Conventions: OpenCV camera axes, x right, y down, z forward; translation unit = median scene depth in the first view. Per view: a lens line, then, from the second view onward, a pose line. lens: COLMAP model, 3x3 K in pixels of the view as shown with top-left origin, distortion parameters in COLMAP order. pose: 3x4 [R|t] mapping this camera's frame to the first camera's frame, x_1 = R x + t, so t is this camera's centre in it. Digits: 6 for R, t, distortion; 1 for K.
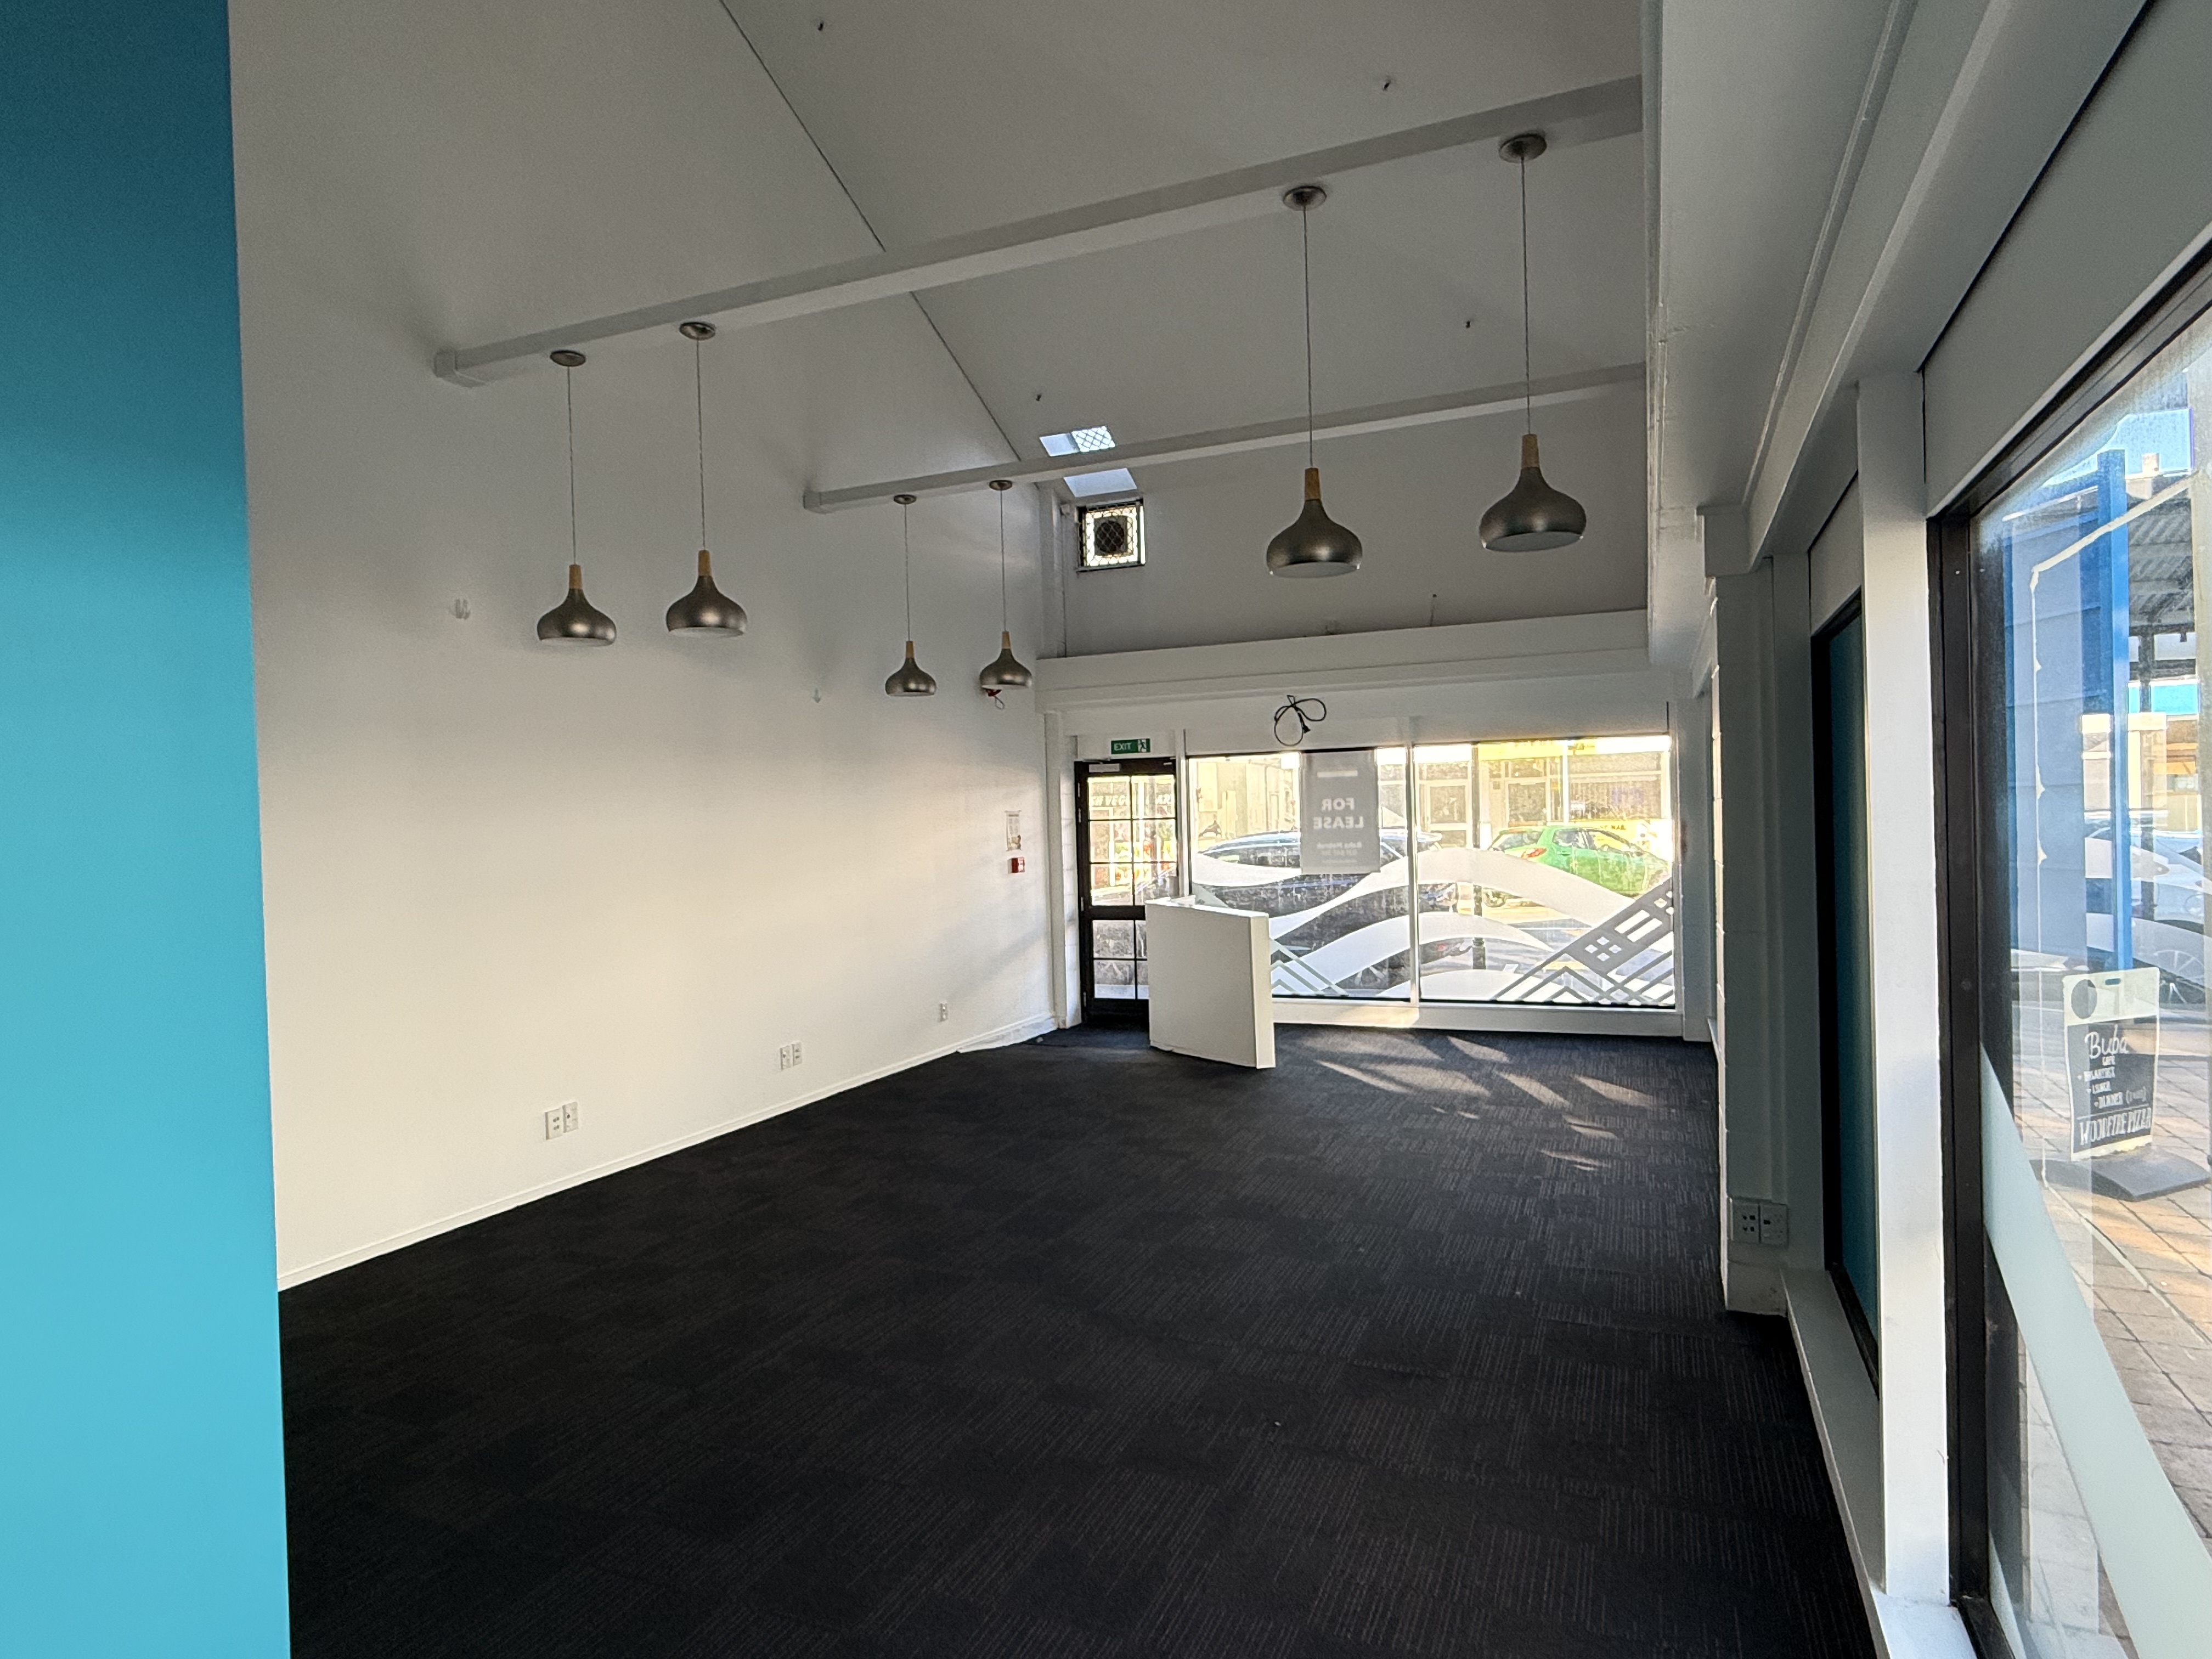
lens RADIAL K [[1270.5, 0, 1102.6], [0, 1270.5, 835.6], [0, 0, 1]] dist [-0.002005, -0.000107]
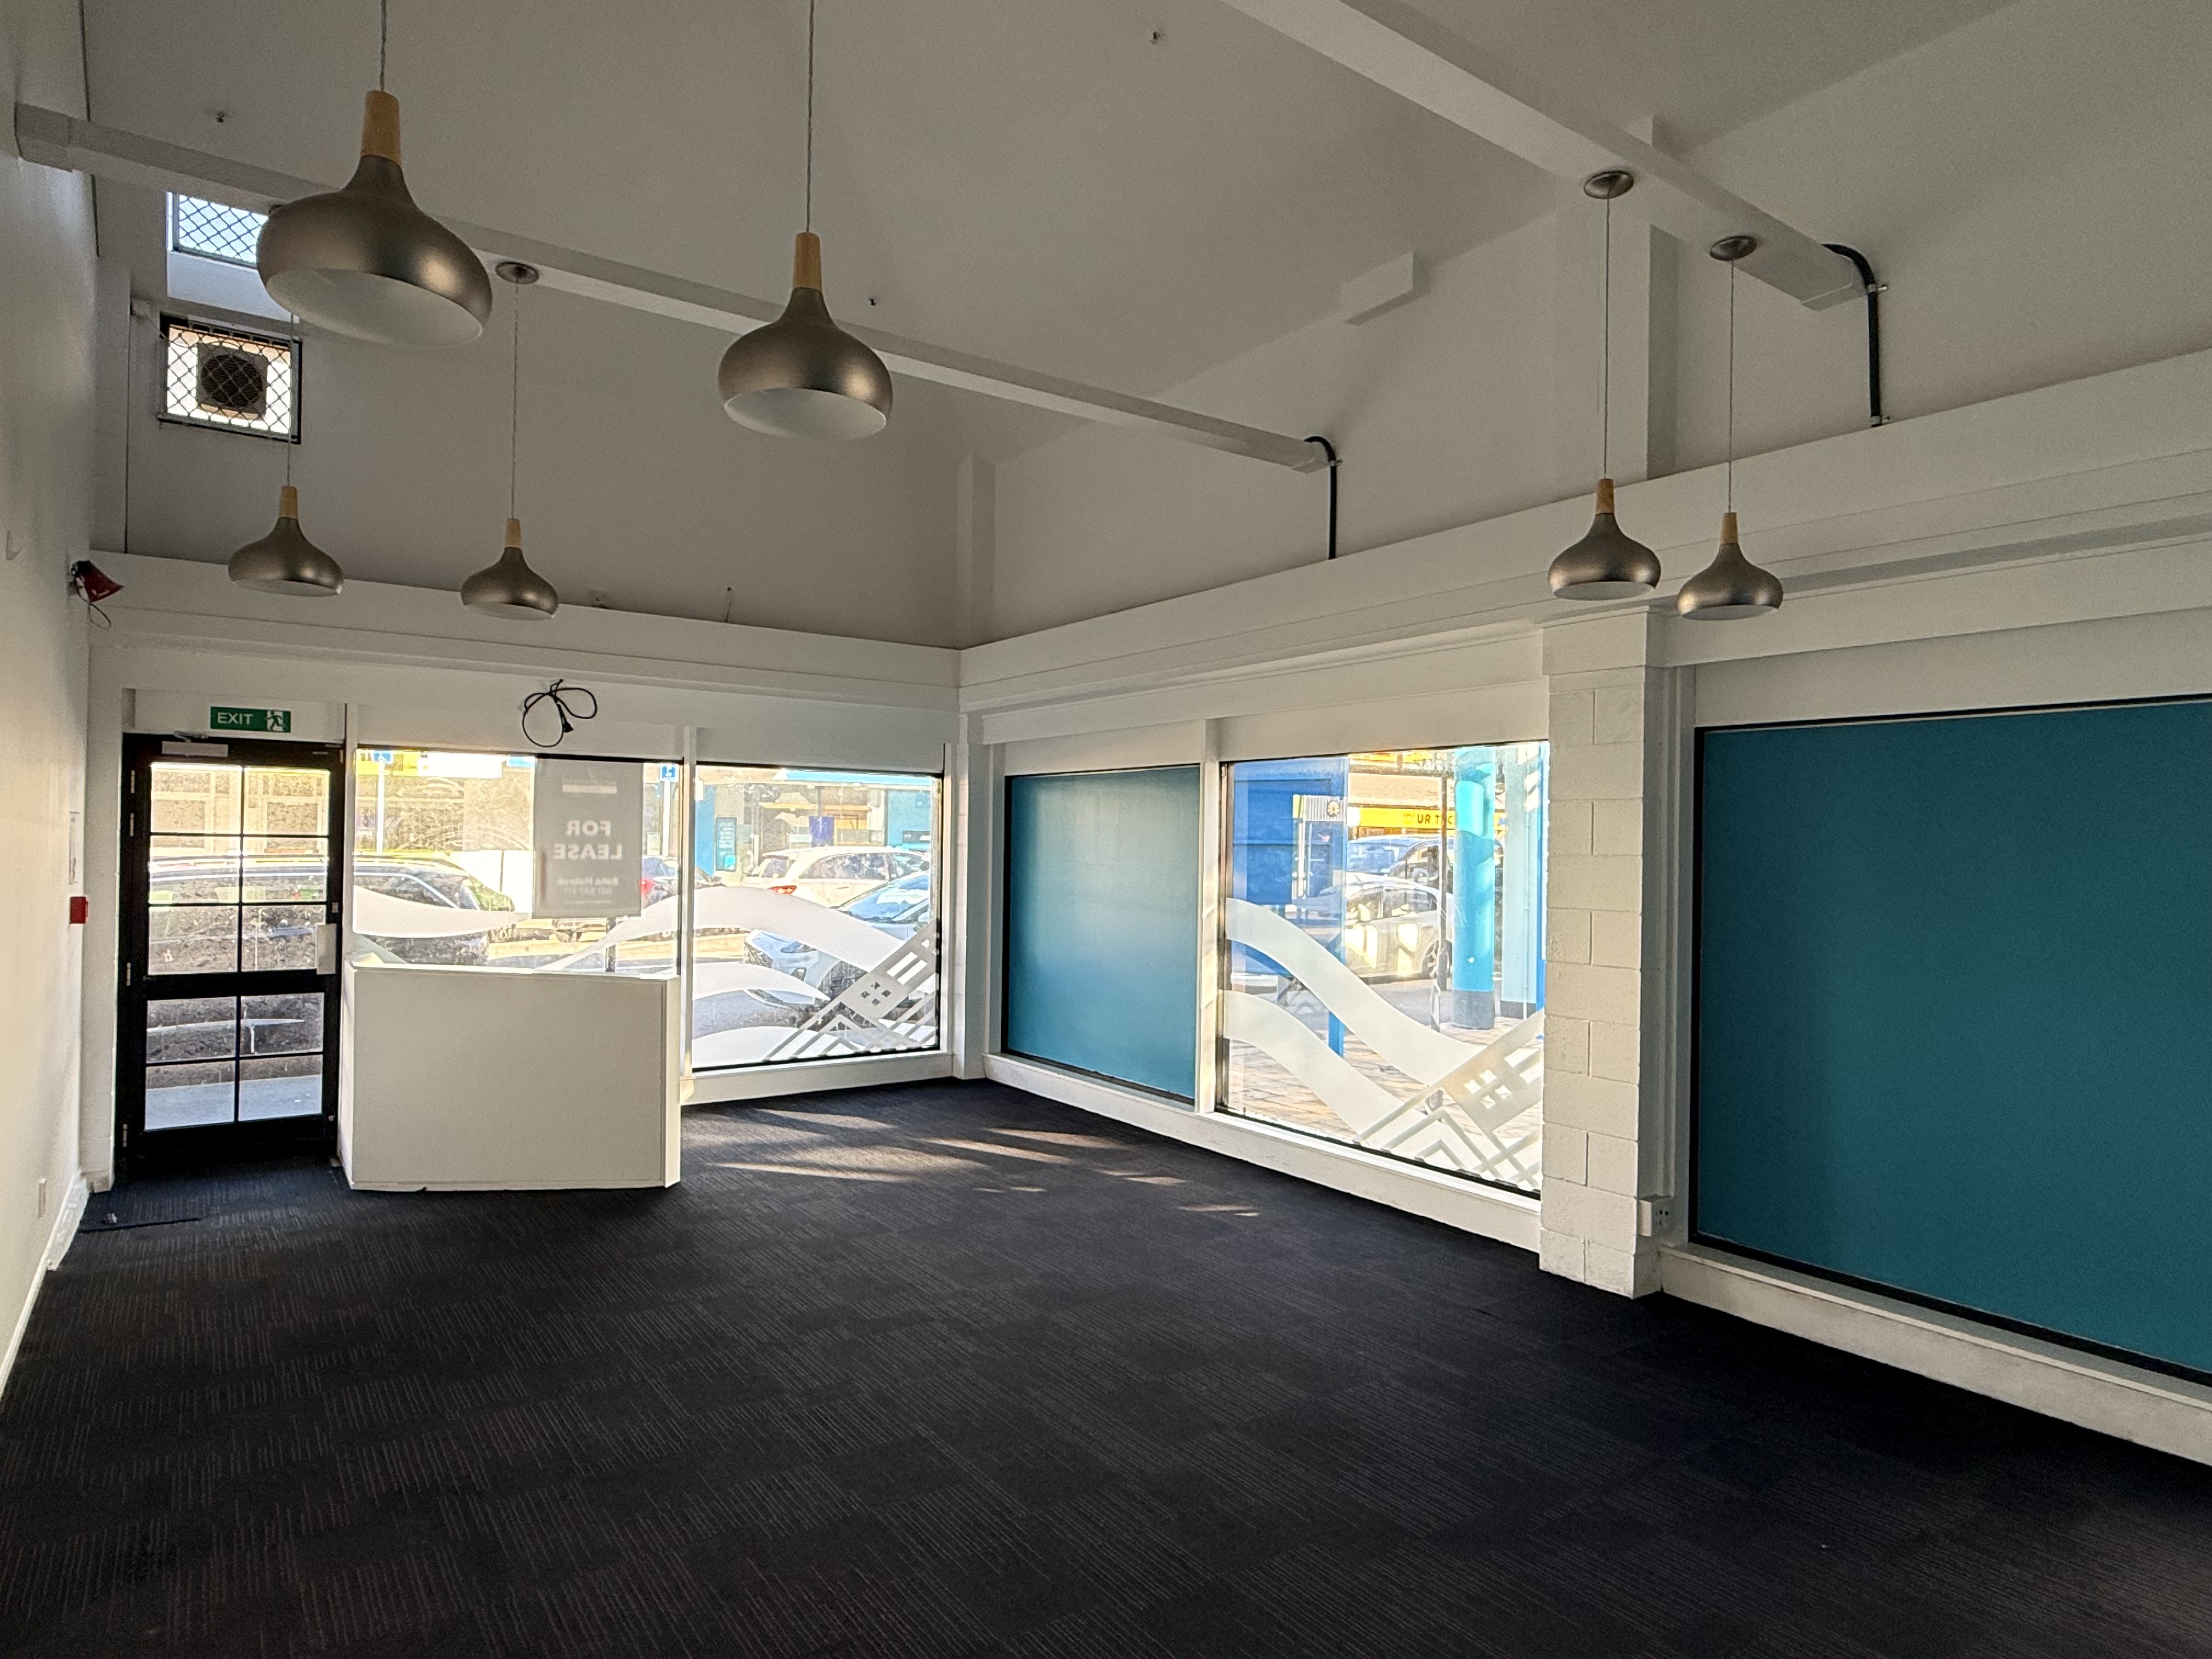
lens RADIAL K [[1270.5, 0, 1102.6], [0, 1270.5, 835.6], [0, 0, 1]] dist [-0.002005, -0.000107]
pose [[0.523022, 0.042802, 0.851244, -0.311213], [-0.020473, 0.999081, -0.037657, 0.002559], [-0.852074, 0.002268, 0.523417, 0.330981]]
